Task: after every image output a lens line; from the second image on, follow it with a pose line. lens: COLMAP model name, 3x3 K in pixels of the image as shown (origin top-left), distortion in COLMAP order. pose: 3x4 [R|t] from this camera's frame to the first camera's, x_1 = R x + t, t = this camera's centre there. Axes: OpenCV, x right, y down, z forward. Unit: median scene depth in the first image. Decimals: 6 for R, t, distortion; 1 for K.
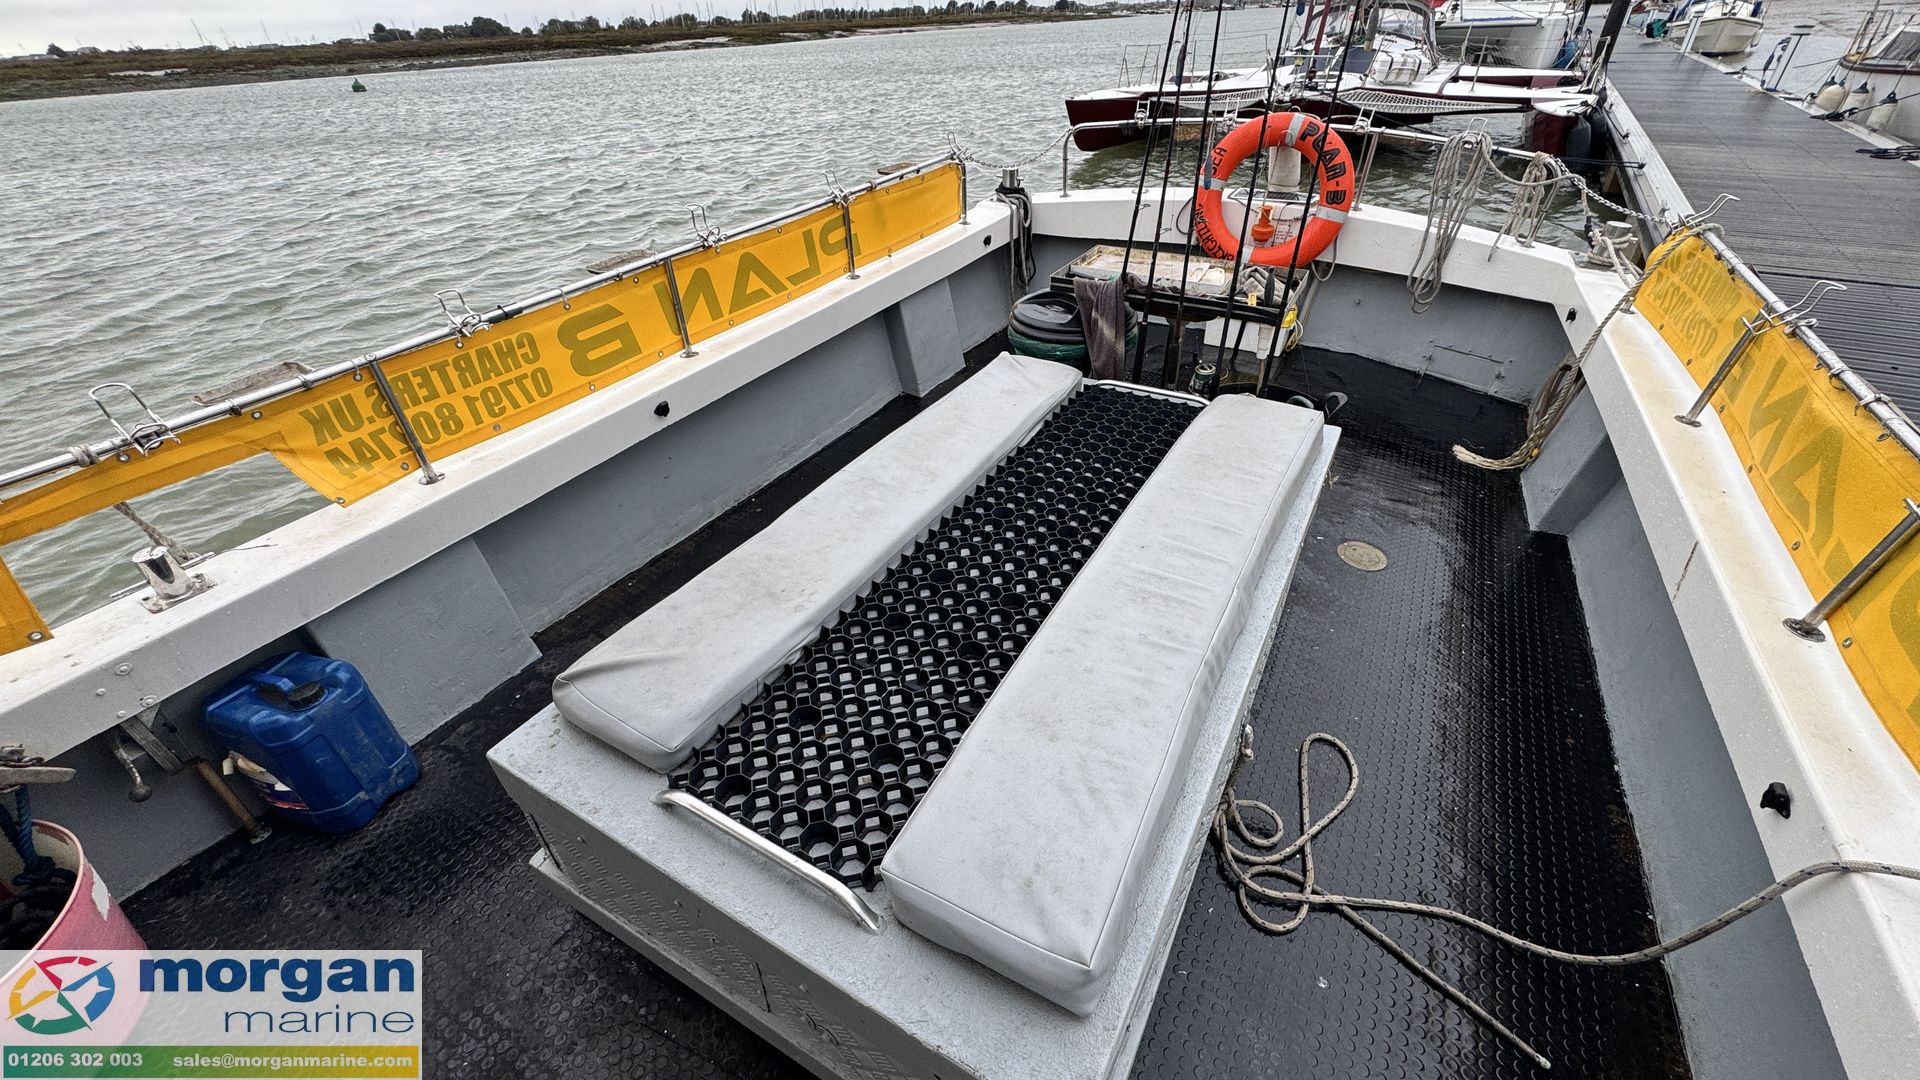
lens RADIAL K [[732.2, 0, 928.9], [0, 732.2, 543.4], [0, 0, 1]] dist [-0.000954, 0.000105]
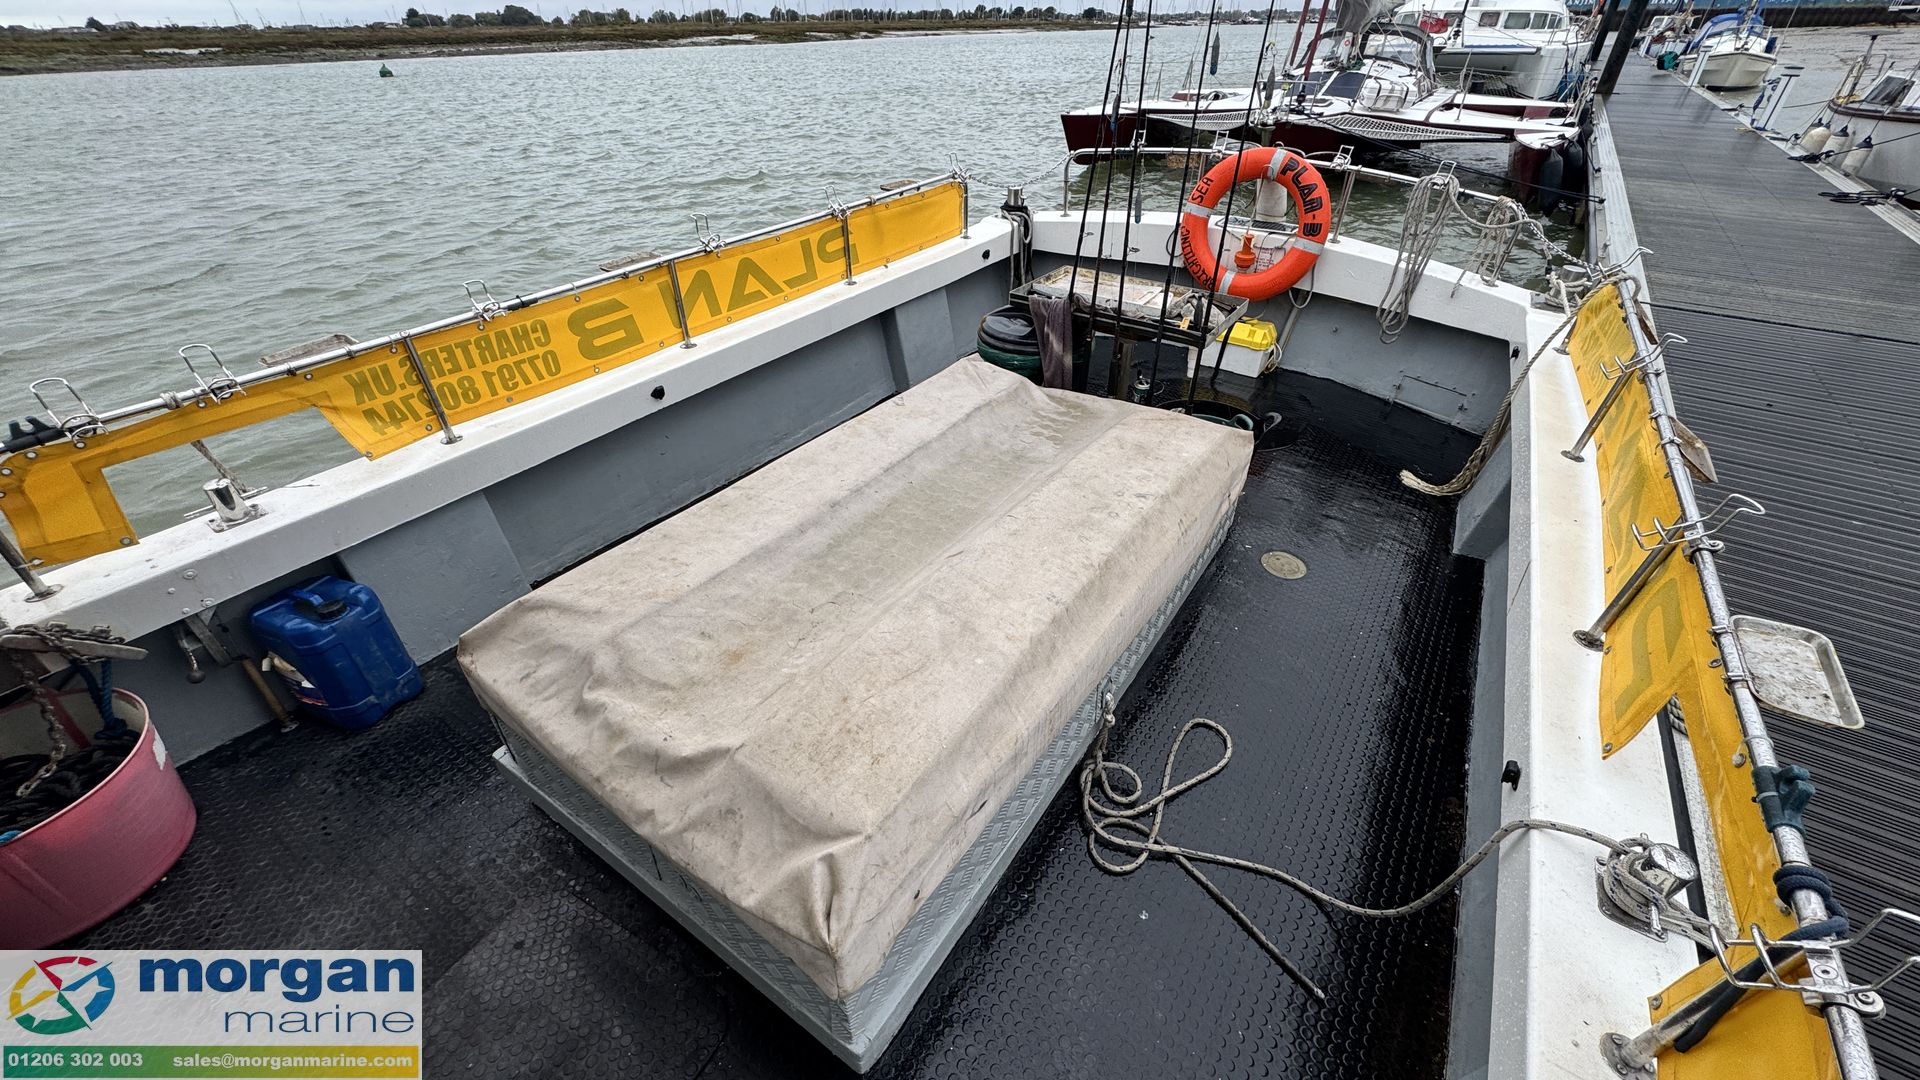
lens RADIAL K [[729.4, 0, 930.0], [0, 729.4, 542.5], [0, 0, 1]] dist [-0.000124, 0.000011]
pose [[0.996239, 0.067649, -0.054142, 0.160964], [-0.067843, 0.997694, -0.001755, 0.026358], [0.053899, 0.005421, 0.998532, -0.127030]]
